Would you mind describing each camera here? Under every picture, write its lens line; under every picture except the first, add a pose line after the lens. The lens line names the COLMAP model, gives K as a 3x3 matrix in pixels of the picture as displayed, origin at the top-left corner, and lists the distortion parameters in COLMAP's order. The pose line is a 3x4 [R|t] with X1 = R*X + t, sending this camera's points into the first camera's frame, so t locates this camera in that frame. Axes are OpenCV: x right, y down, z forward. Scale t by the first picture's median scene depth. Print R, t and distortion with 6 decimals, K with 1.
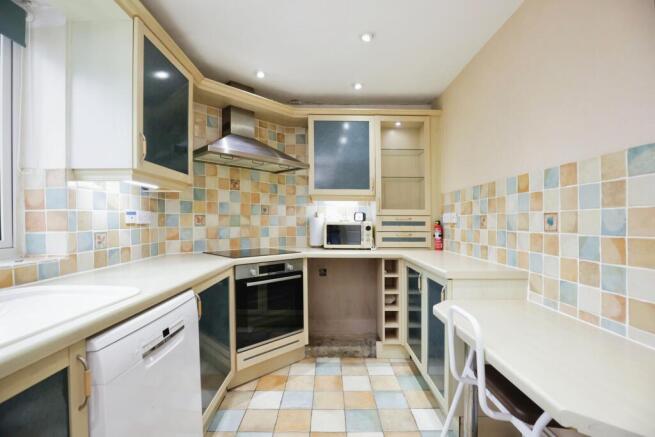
lens RADIAL K [[303.4, 0, 329.5], [0, 303.4, 222.2], [0, 0, 1]] dist [-0.033583, 0.005933]
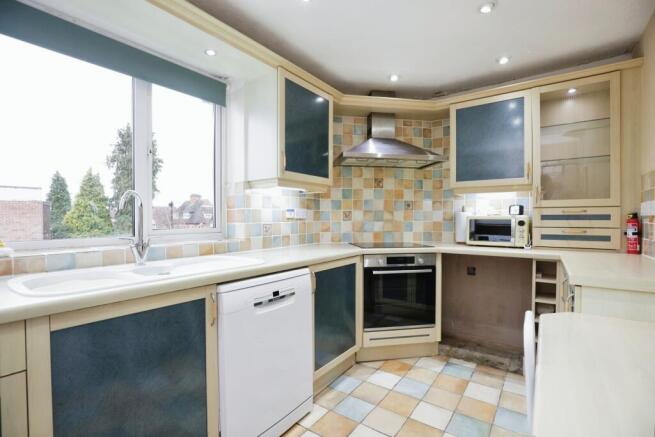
lens RADIAL K [[303.4, 0, 329.5], [0, 303.4, 222.2], [0, 0, 1]] dist [-0.033583, 0.005933]
pose [[0.806313, 0.000743, -0.591489, 0.211973], [0.003274, 0.999978, 0.005719, 0.011744], [0.591480, -0.006548, 0.806293, 0.004679]]
